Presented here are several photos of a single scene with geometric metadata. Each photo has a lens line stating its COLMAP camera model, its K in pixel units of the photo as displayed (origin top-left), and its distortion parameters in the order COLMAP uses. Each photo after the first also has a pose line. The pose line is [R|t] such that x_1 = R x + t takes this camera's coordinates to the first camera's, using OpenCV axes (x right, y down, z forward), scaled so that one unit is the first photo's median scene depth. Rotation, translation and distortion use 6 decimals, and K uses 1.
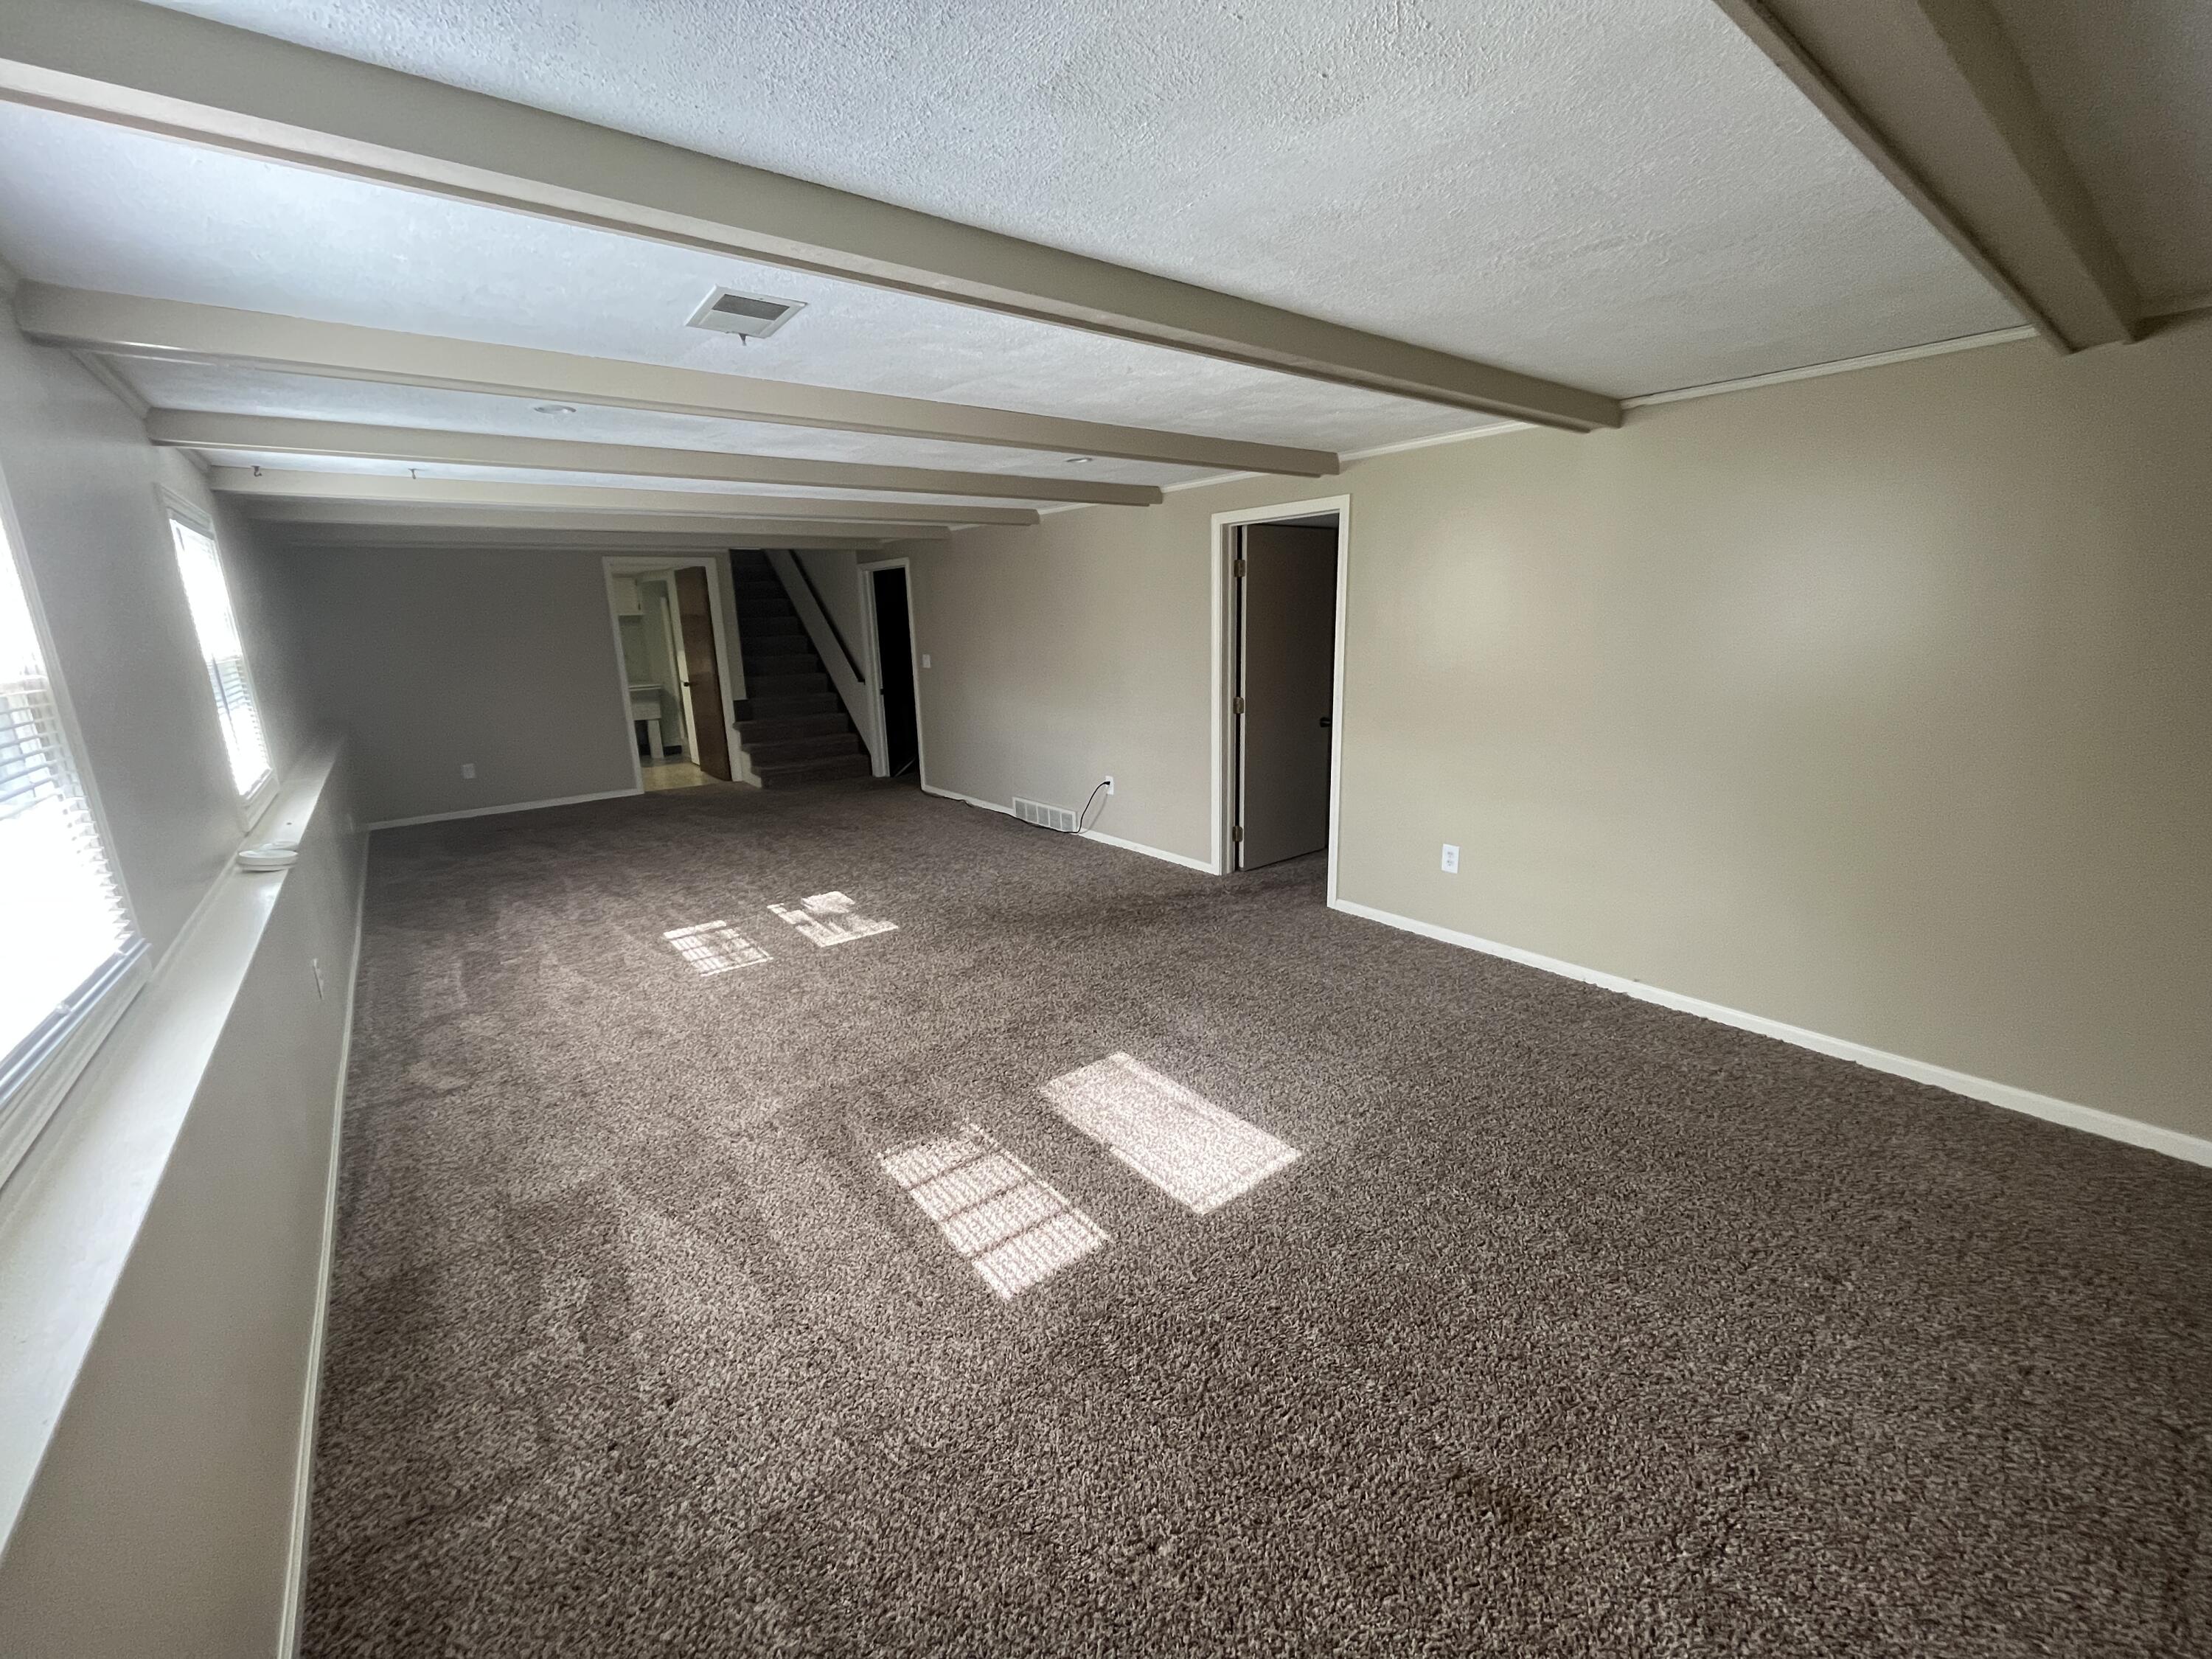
lens RADIAL K [[893.9, 0, 1096.1], [0, 893.9, 830.4], [0, 0, 1]] dist [-0.002141, -0.000217]
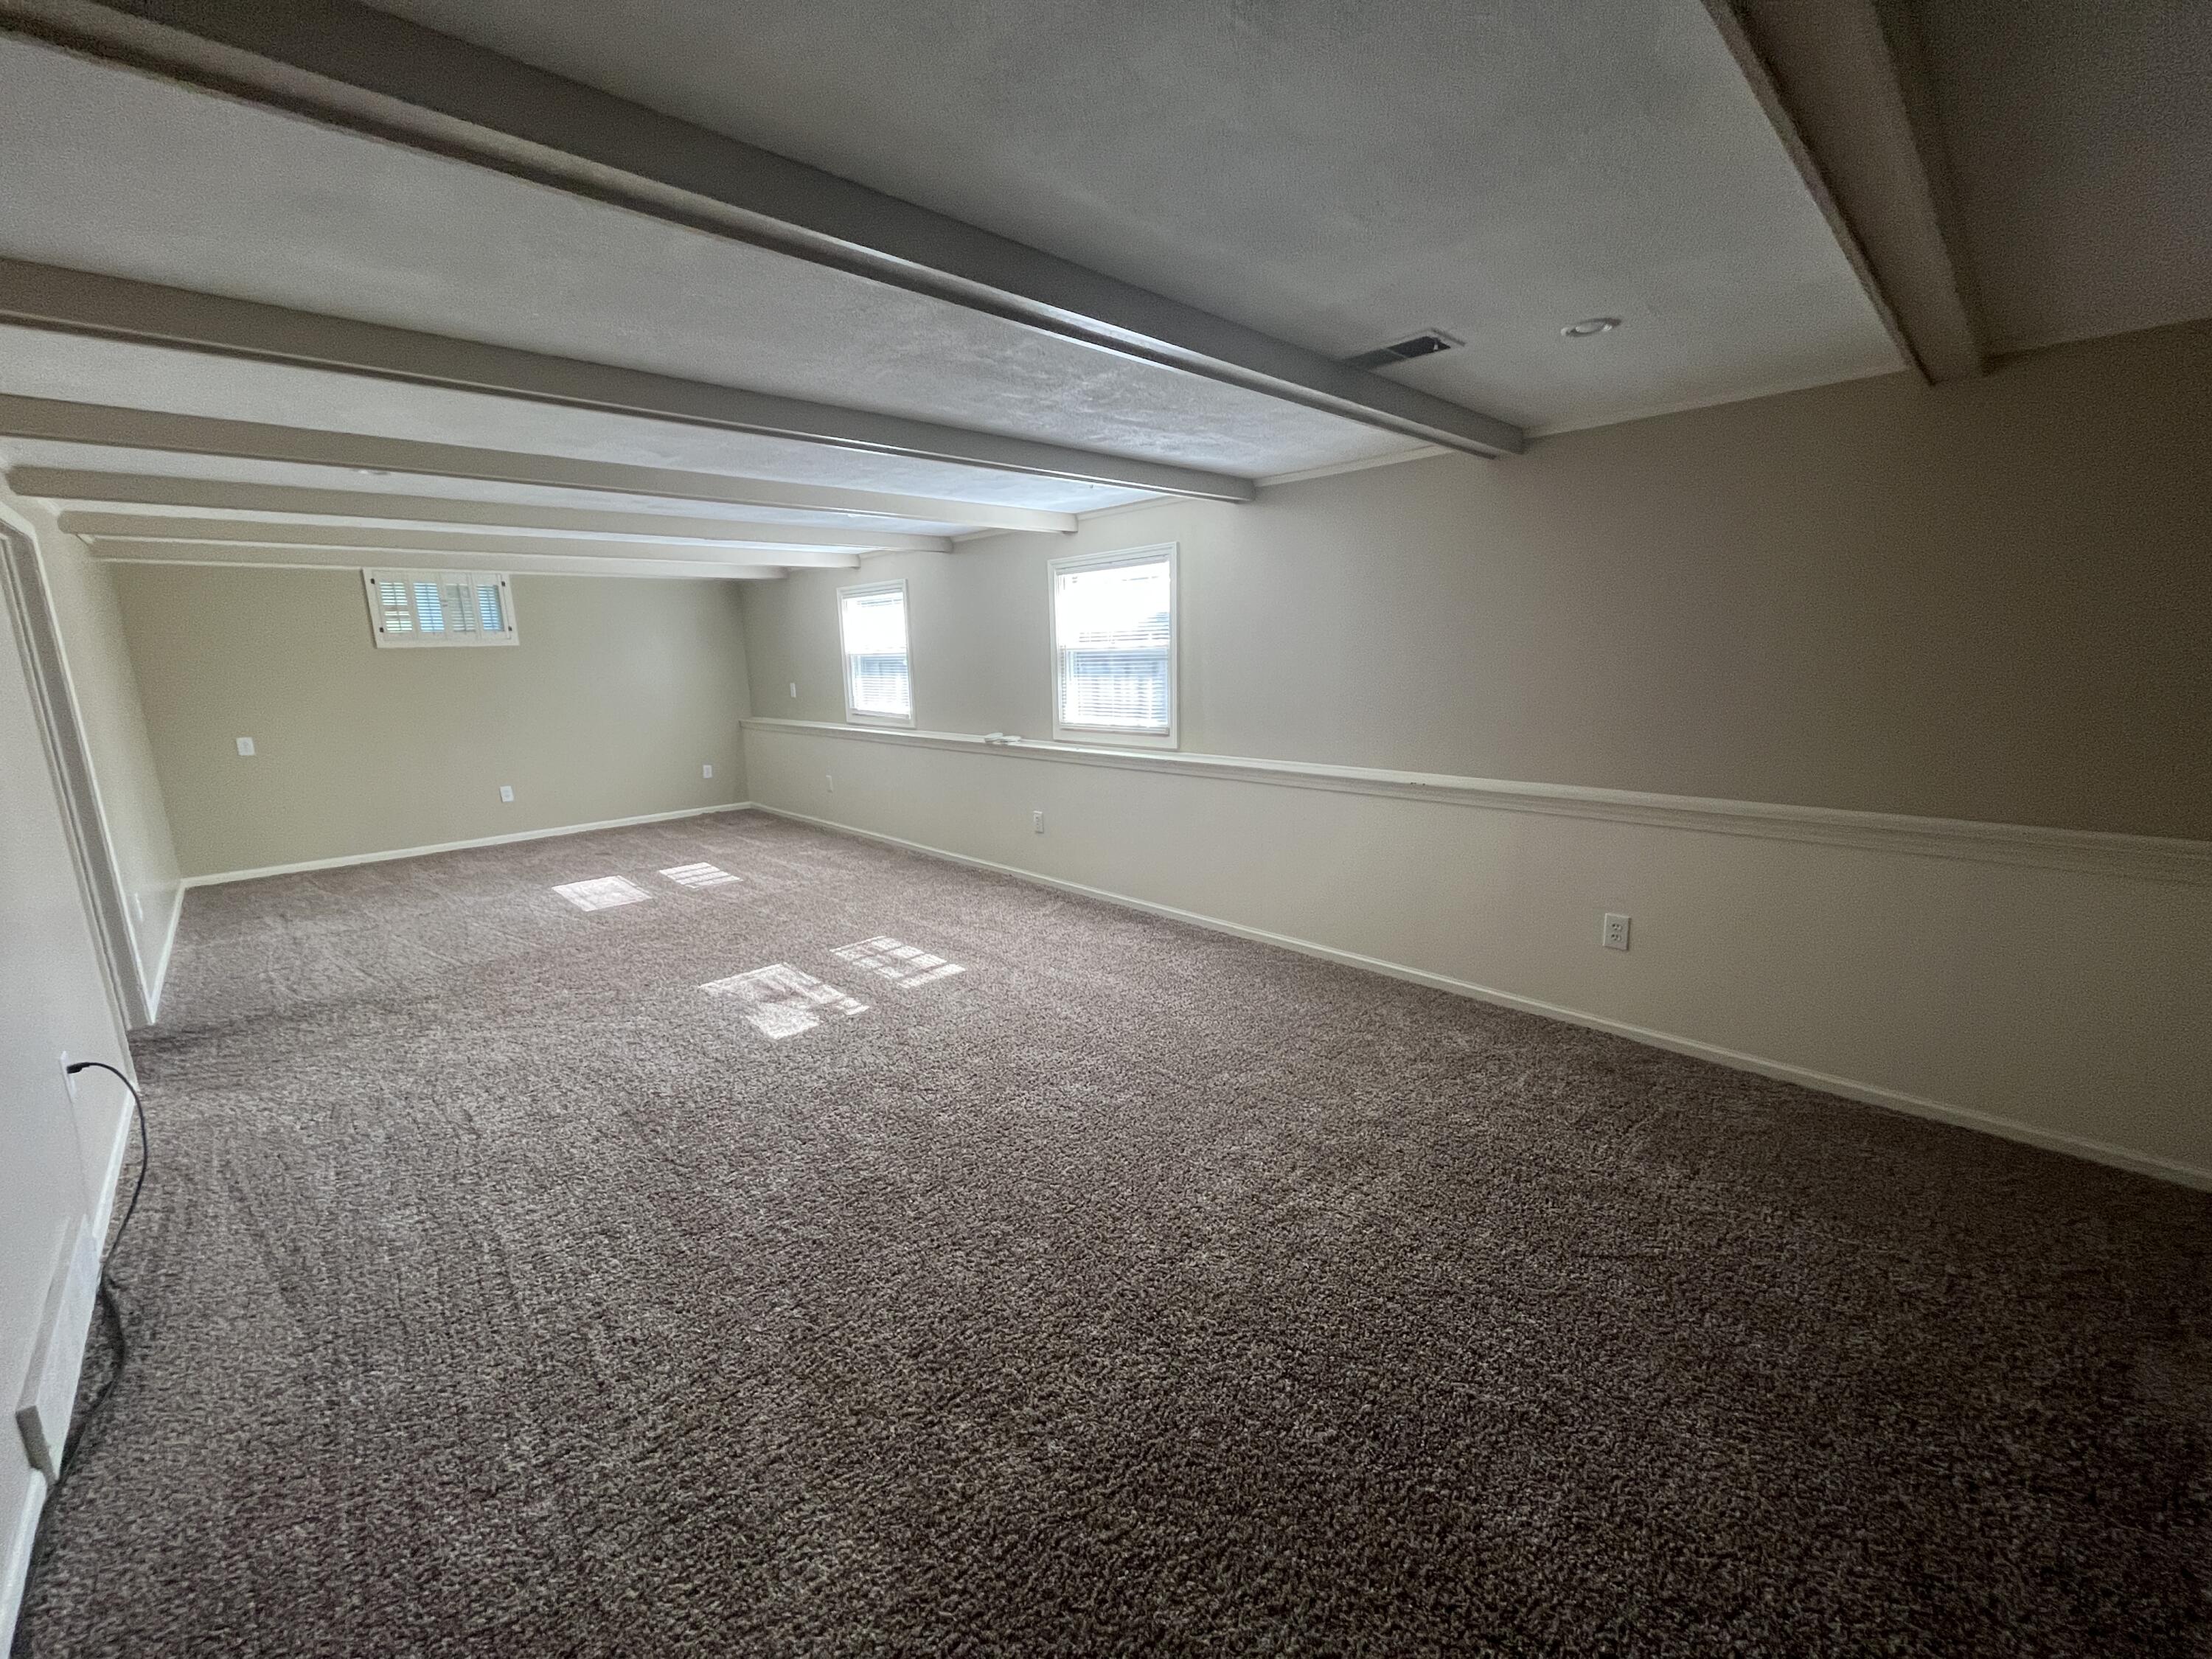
lens RADIAL K [[895.4, 0, 1095.7], [0, 895.4, 828.8], [0, 0, 1]] dist [-0.003137, -0.000253]
pose [[-0.994611, 0.082807, -0.062380, -0.611640], [0.048018, 0.901212, 0.430710, -0.437026], [0.091883, 0.425393, -0.900332, 1.903495]]
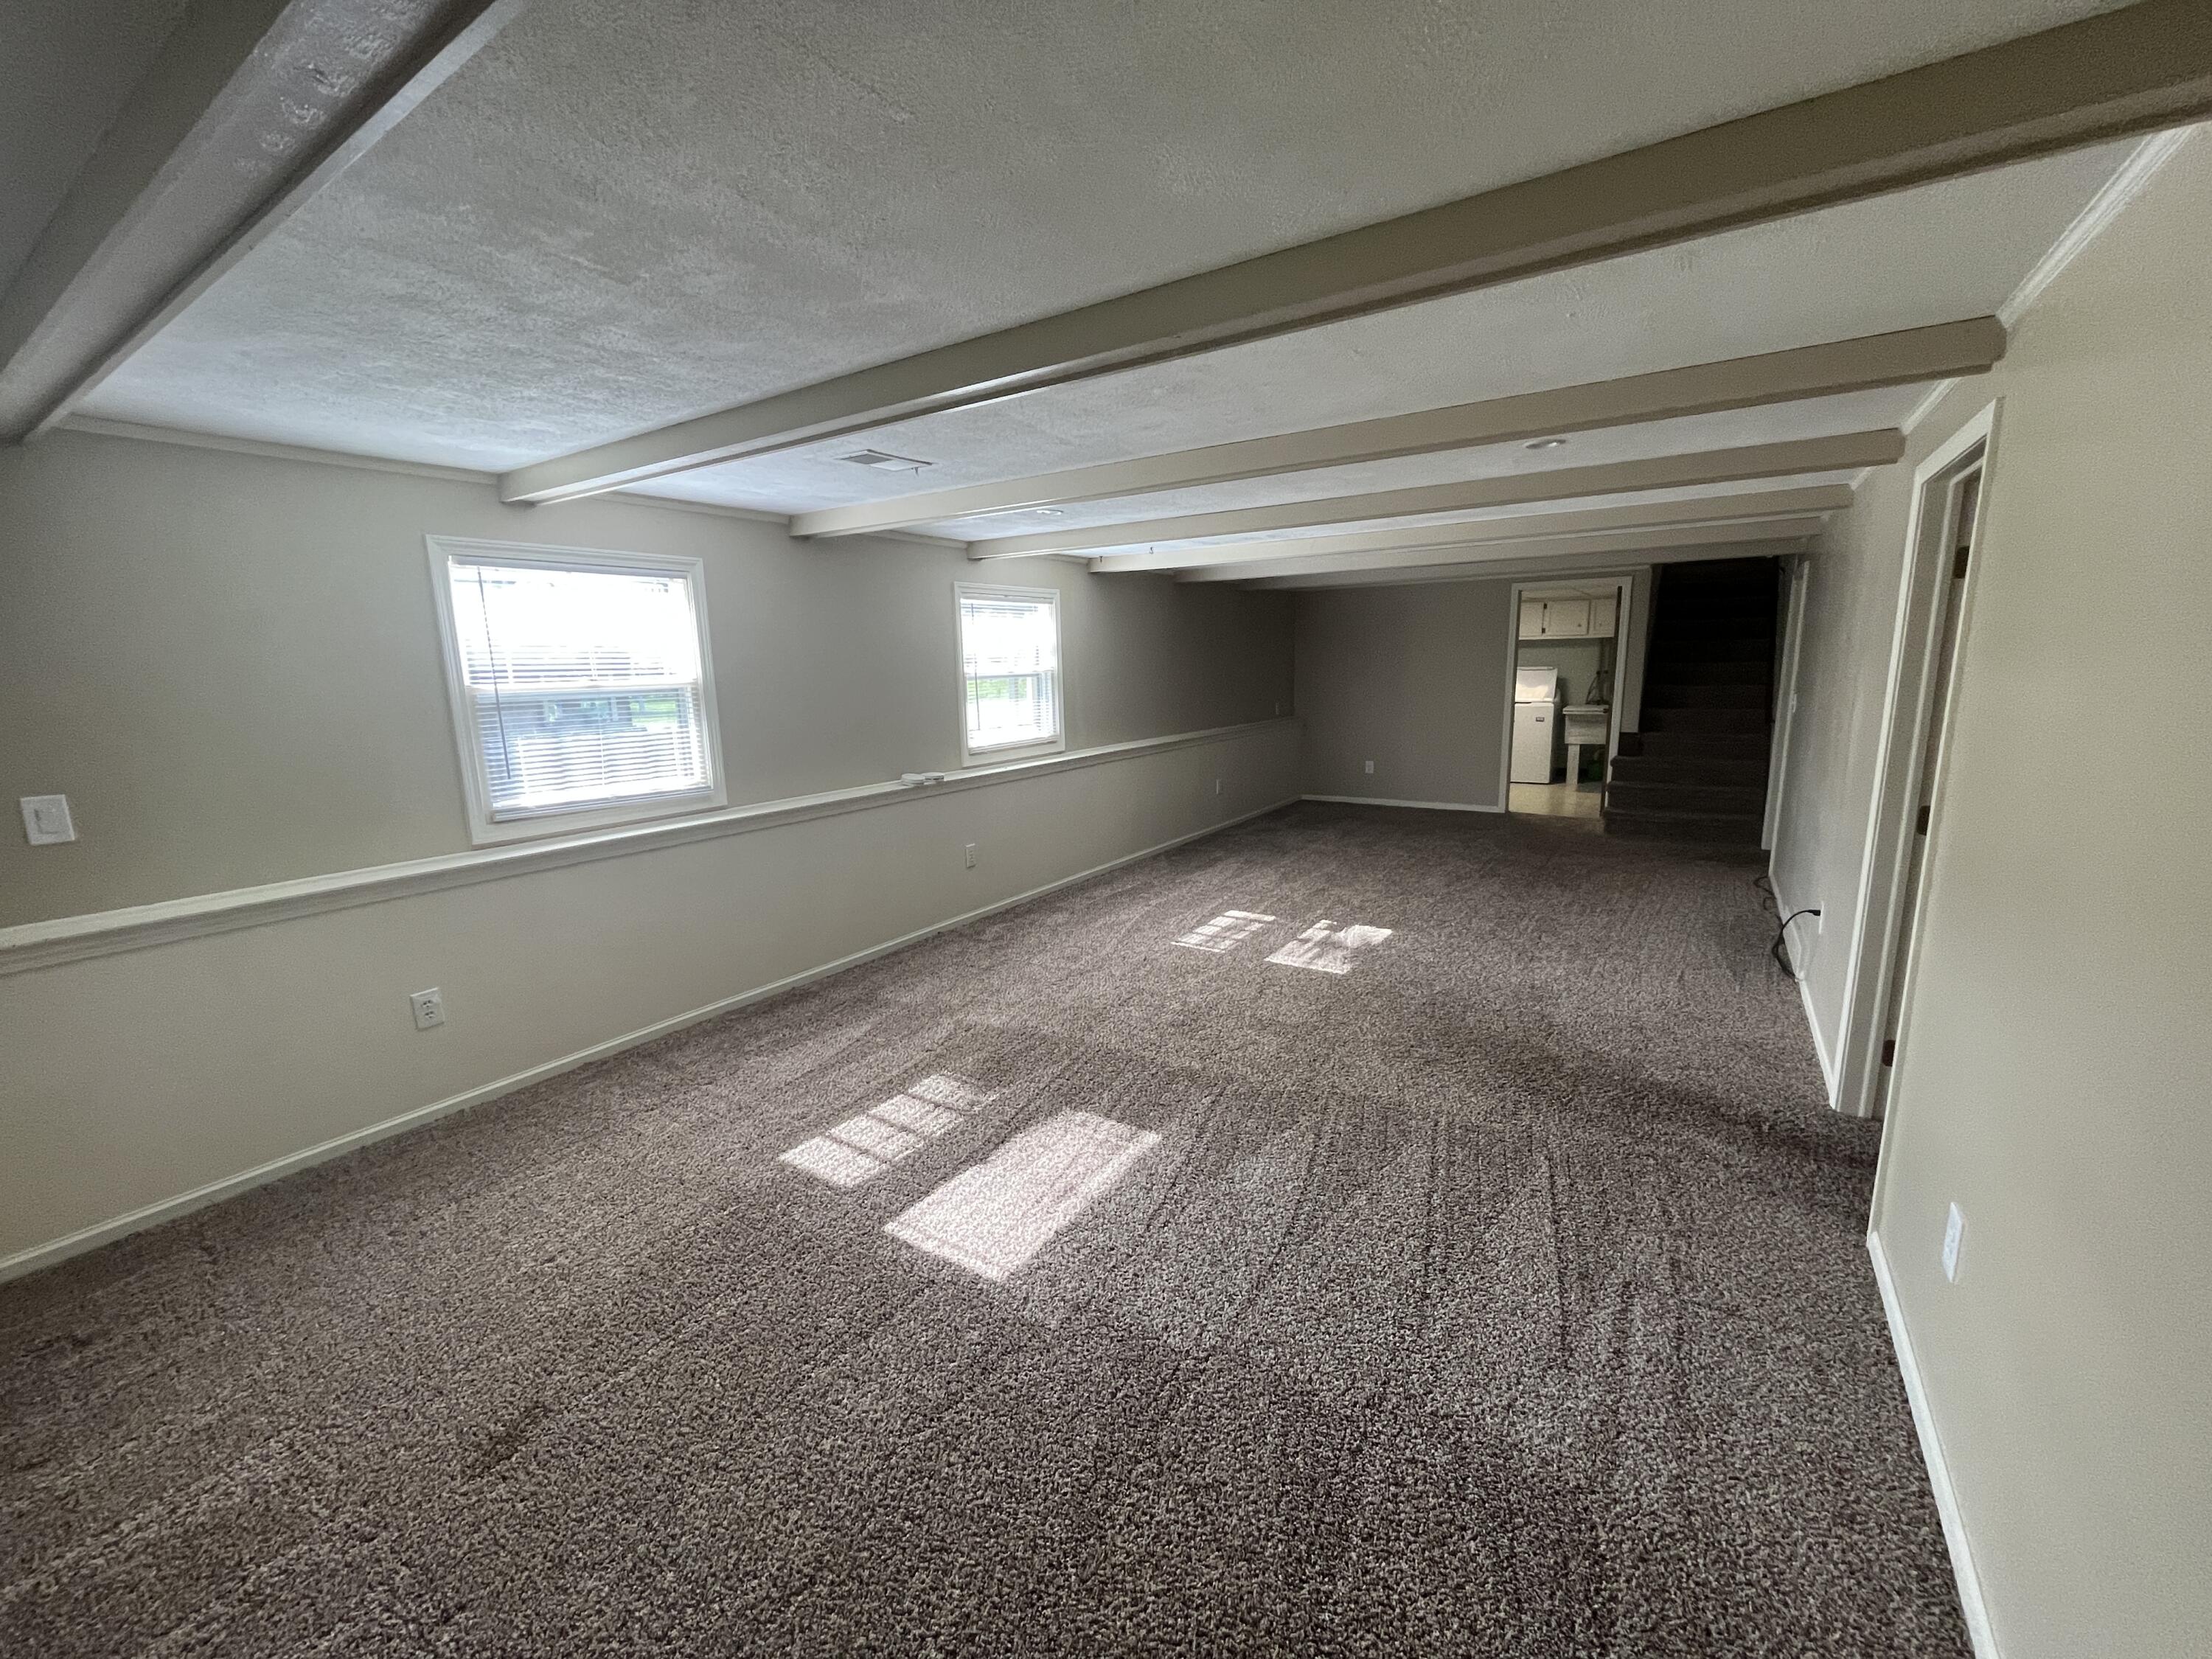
lens RADIAL K [[895.4, 0, 1095.7], [0, 895.4, 828.8], [0, 0, 1]] dist [-0.003137, -0.000253]
pose [[0.314523, 0.195839, -0.928829, 0.586130], [-0.210270, 0.968553, 0.133013, -0.119499], [0.925668, 0.153469, 0.345811, 0.427957]]
